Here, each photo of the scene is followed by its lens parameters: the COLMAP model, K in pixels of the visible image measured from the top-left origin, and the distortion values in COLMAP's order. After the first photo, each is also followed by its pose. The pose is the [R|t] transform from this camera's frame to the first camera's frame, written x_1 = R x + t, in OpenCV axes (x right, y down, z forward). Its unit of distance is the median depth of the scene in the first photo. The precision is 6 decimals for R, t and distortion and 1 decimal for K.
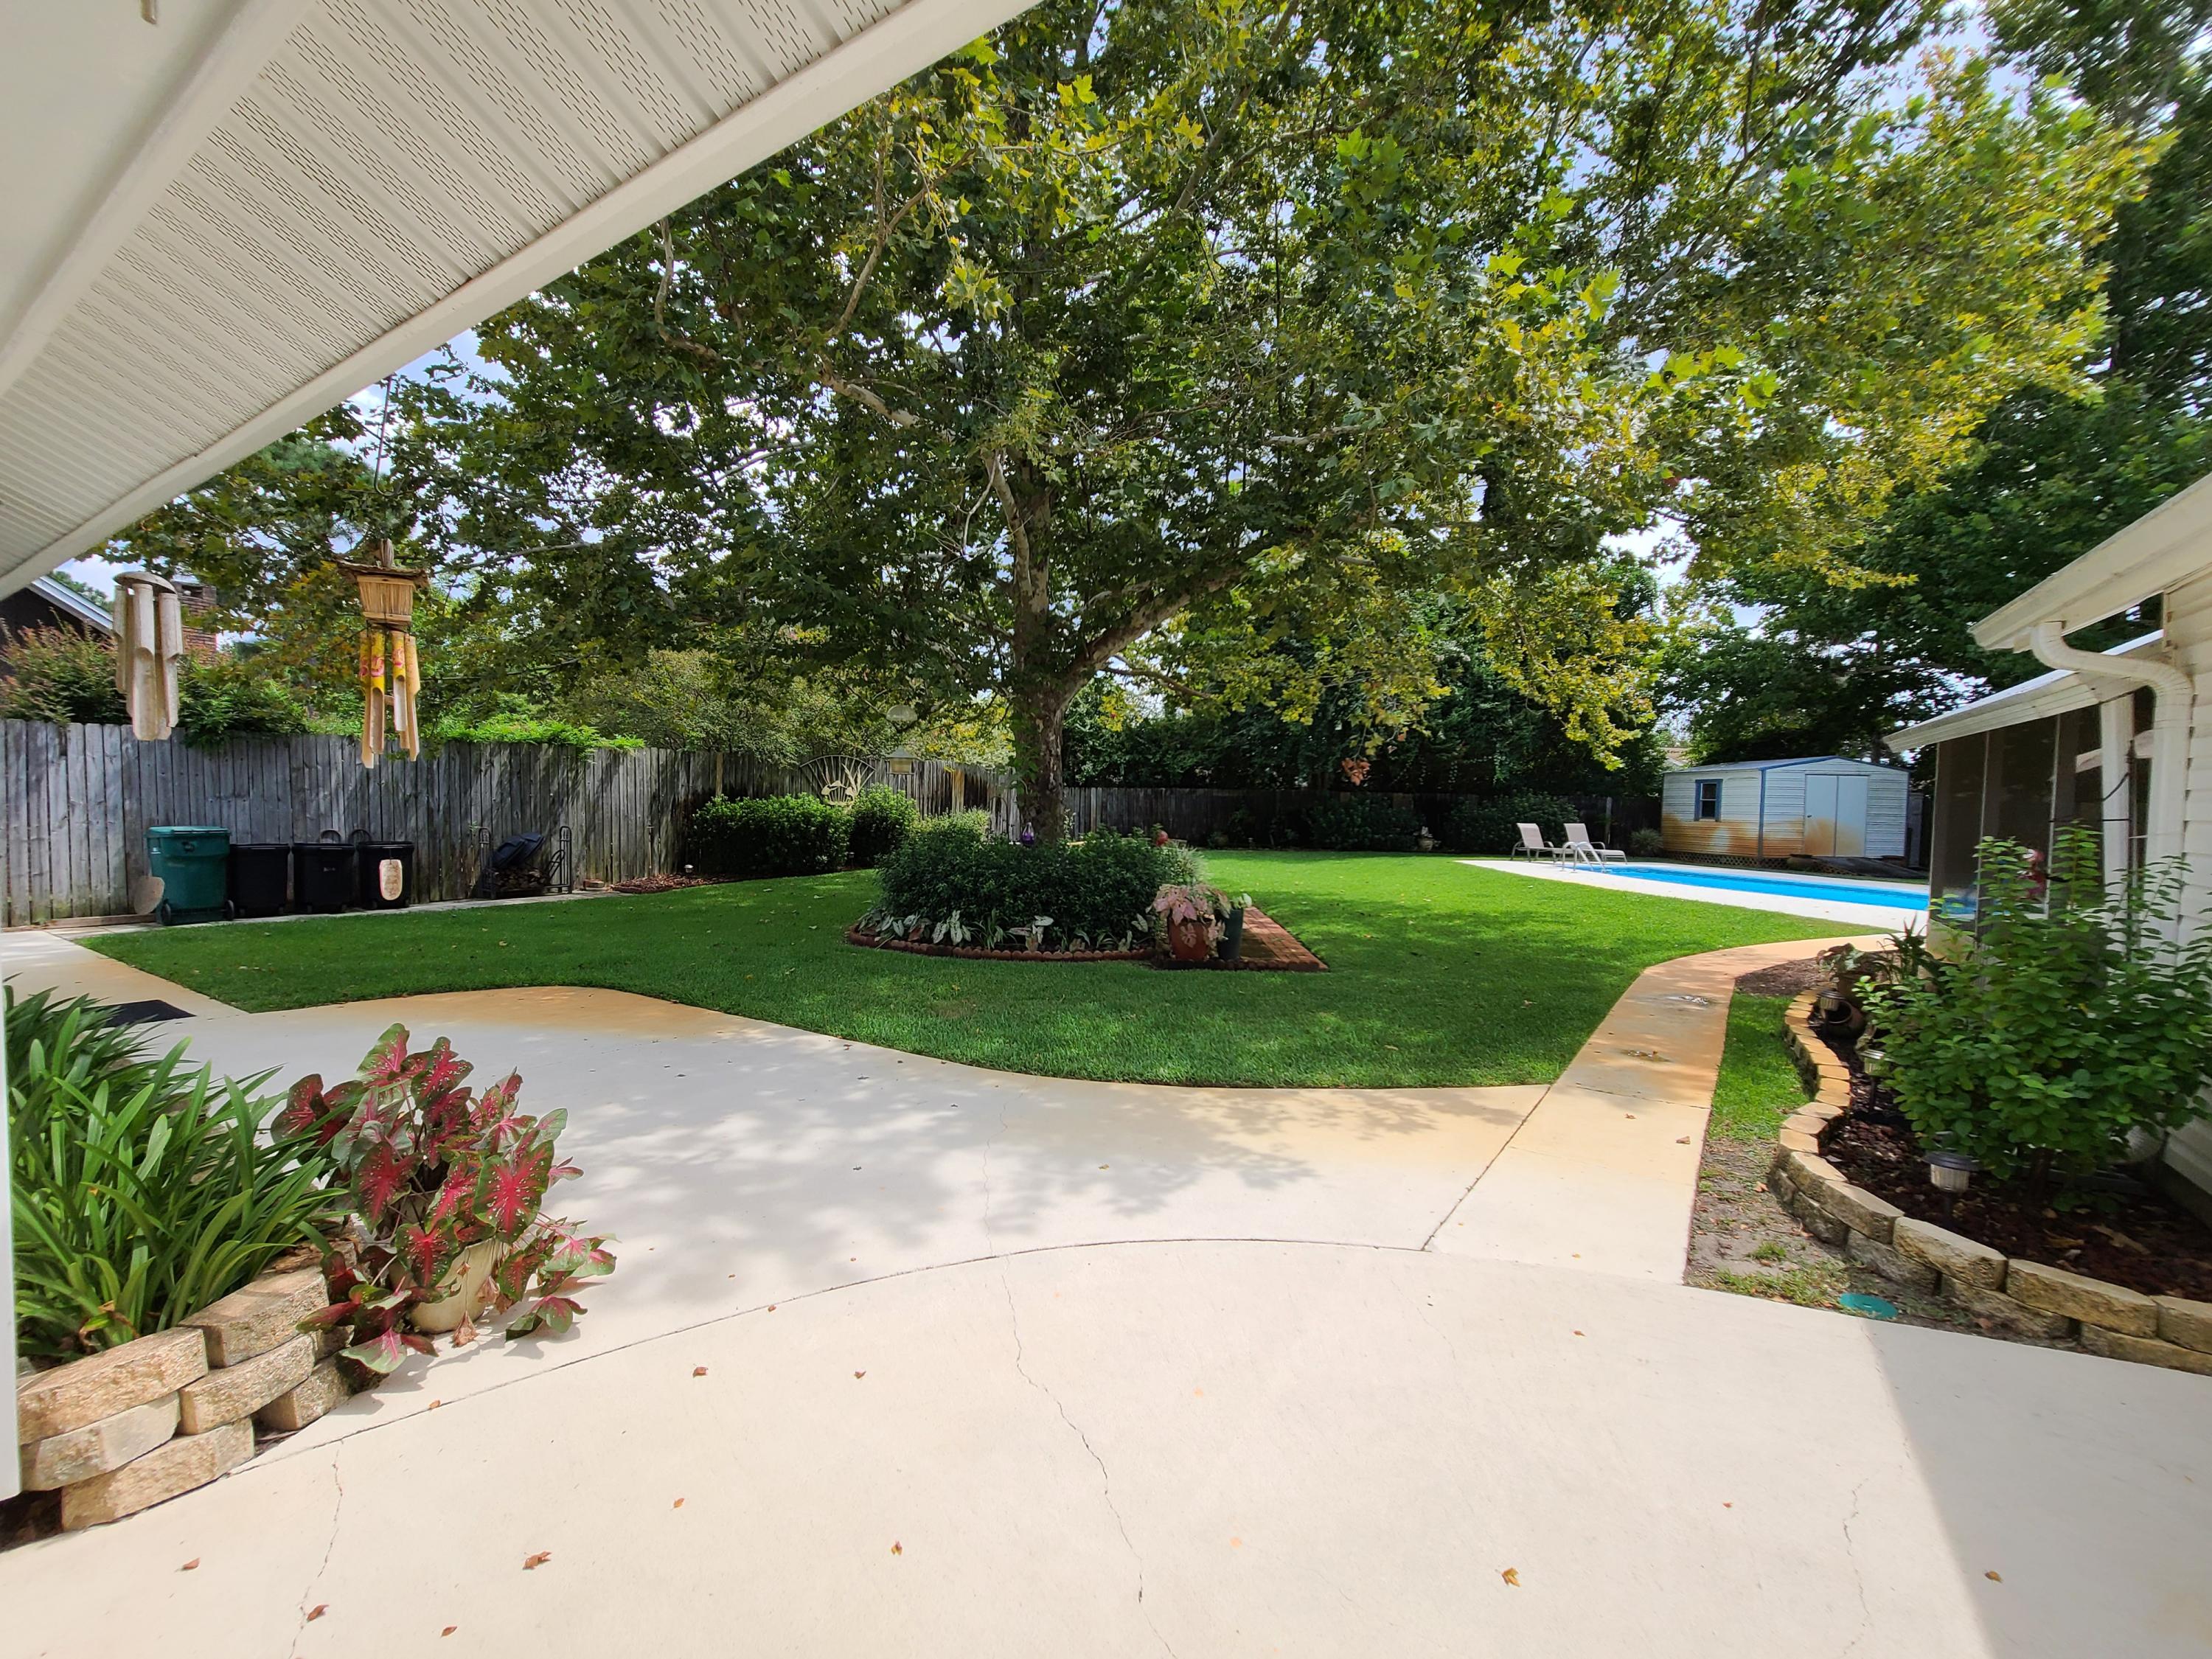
lens RADIAL K [[907.8, 0, 1120.4], [0, 907.8, 843.8], [0, 0, 1]] dist [0.001992, -0.000947]
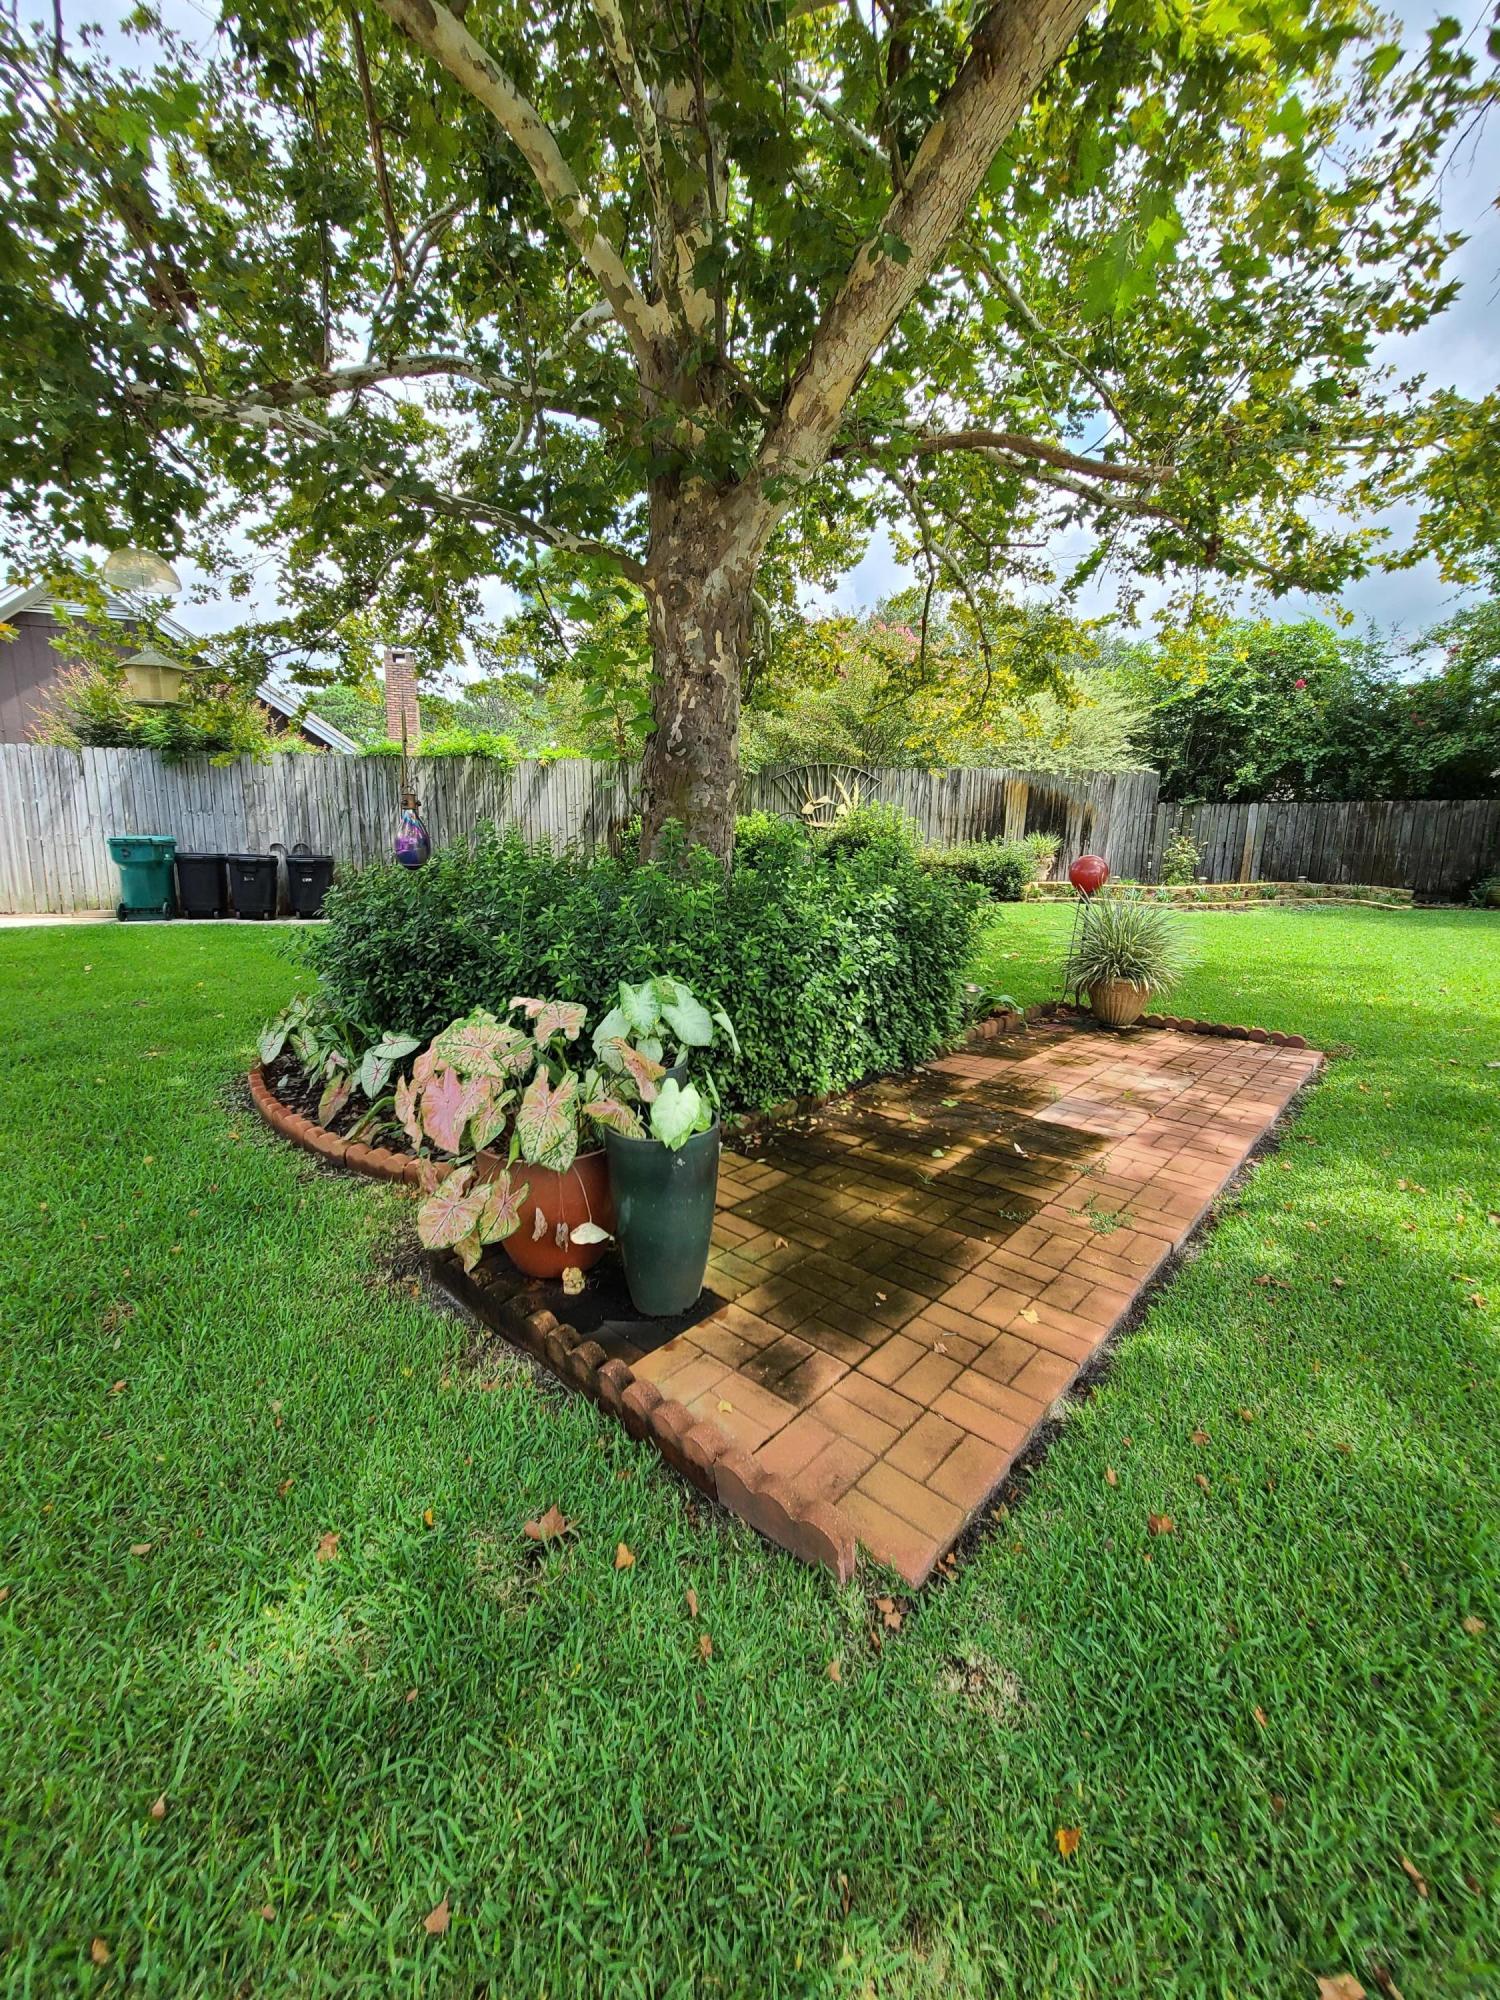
lens RADIAL K [[820.8, 0, 750.8], [0, 820.8, 999.4], [0, 0, 1]] dist [0.001992, -0.000947]
pose [[0.745563, 0.127297, -0.654165, 0.123263], [-0.034652, 0.987665, 0.152700, -0.000005], [0.665534, -0.091179, 0.740777, 0.357320]]
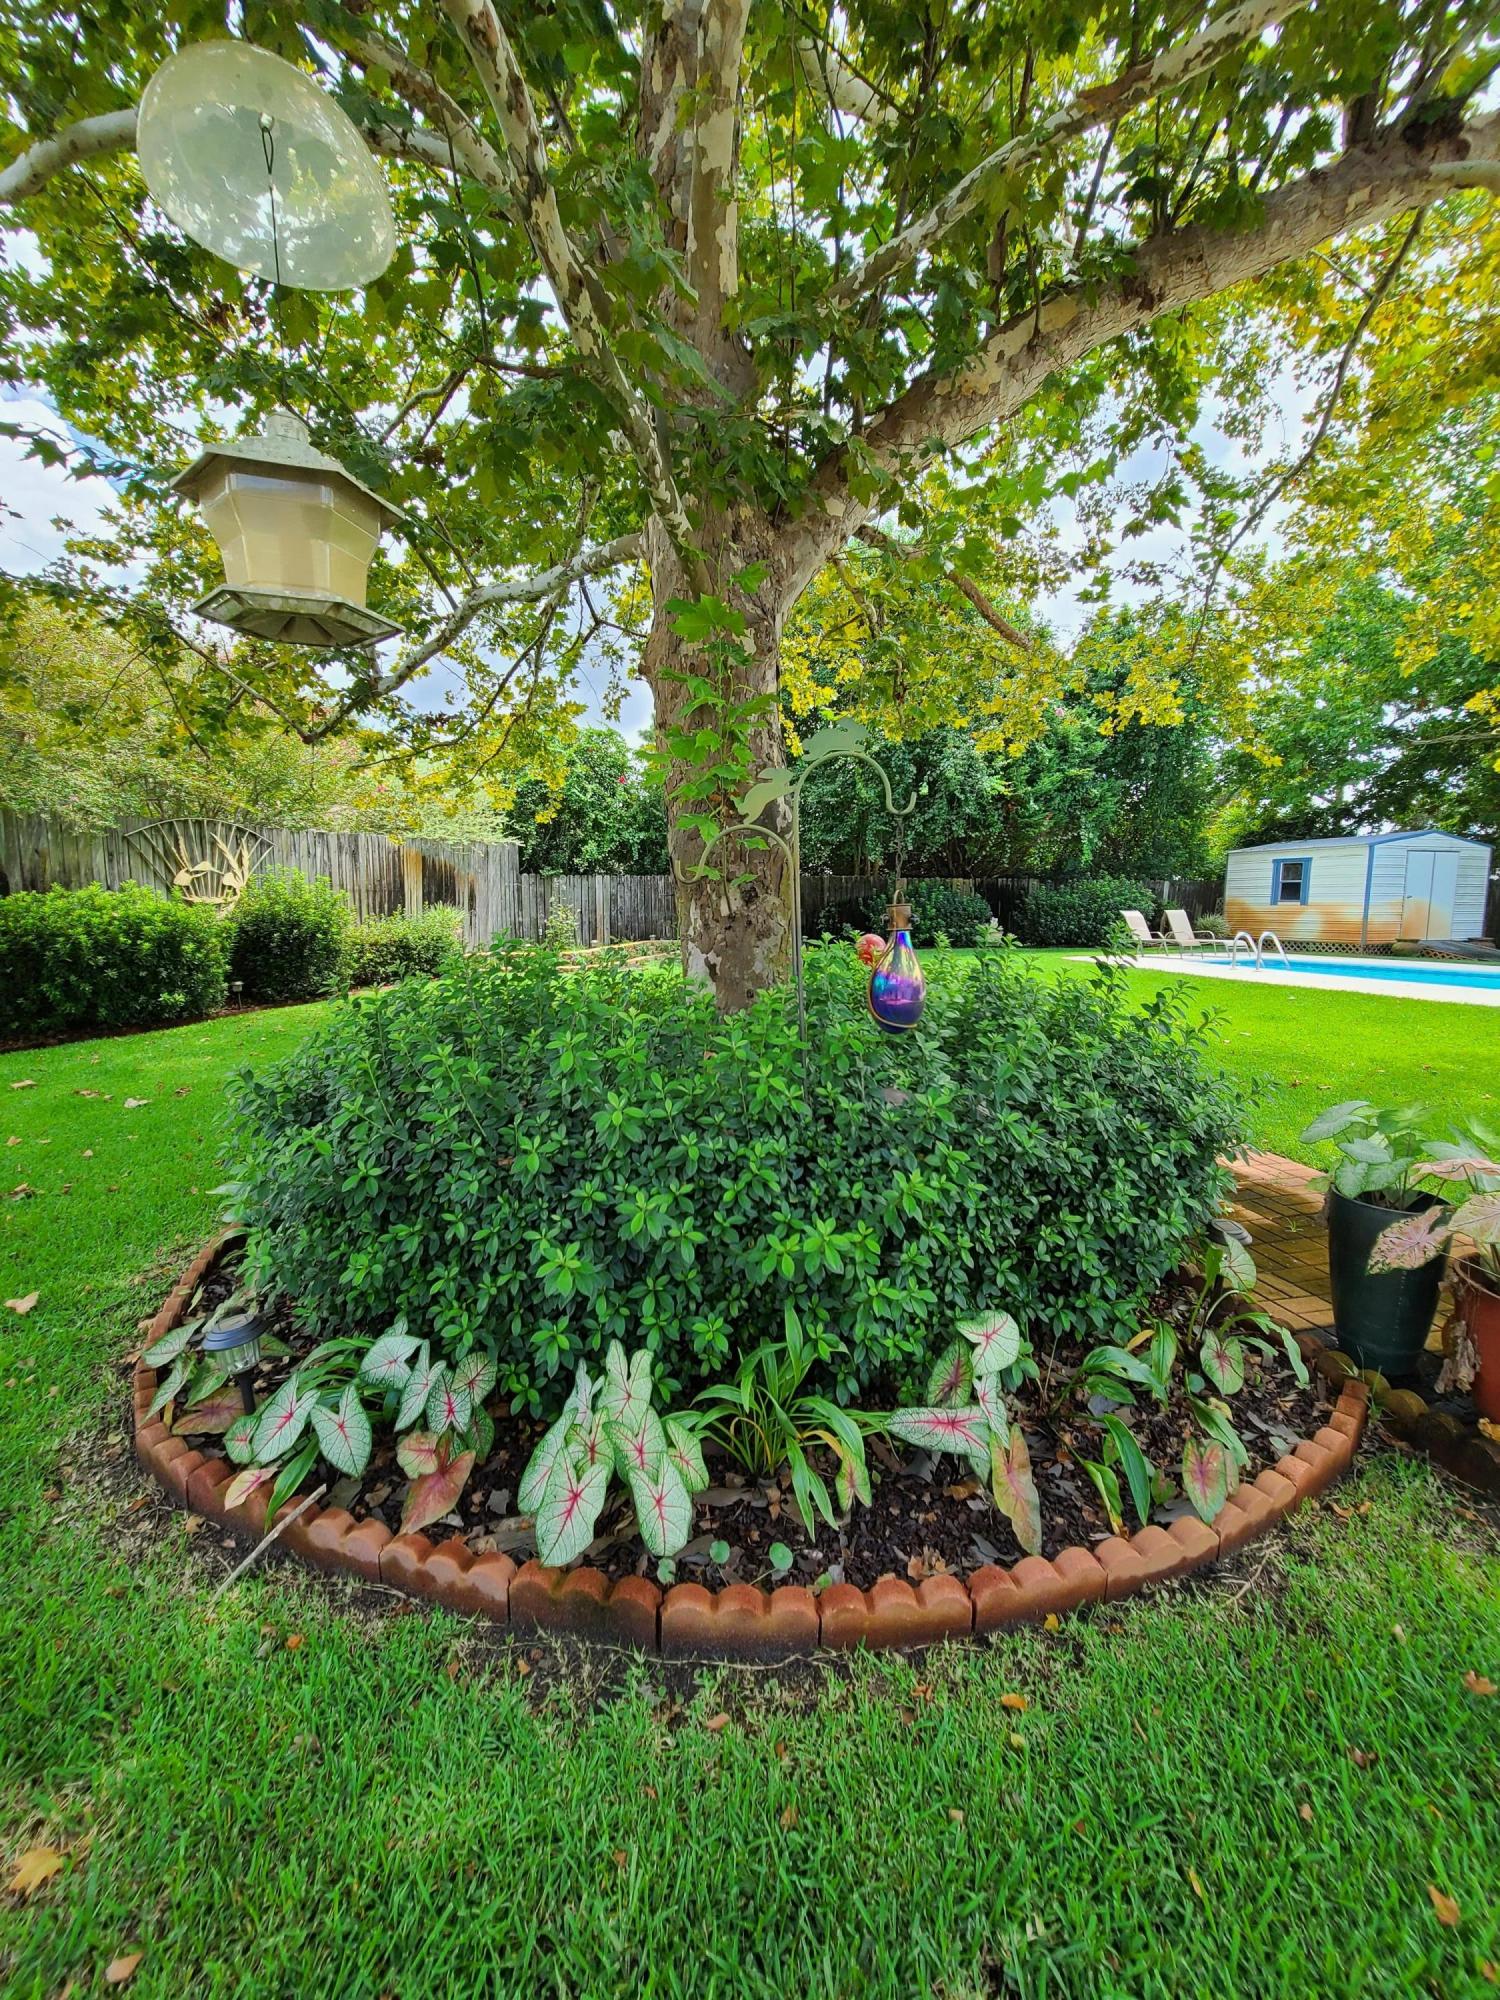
lens RADIAL K [[820.8, 0, 750.8], [0, 820.8, 1001.8], [0, 0, 1]] dist [0.001992, -0.000947]
pose [[0.971617, -0.045835, 0.232075, -0.082068], [0.027491, 0.996280, 0.081673, -0.010417], [-0.234956, -0.072975, 0.969263, 0.343386]]
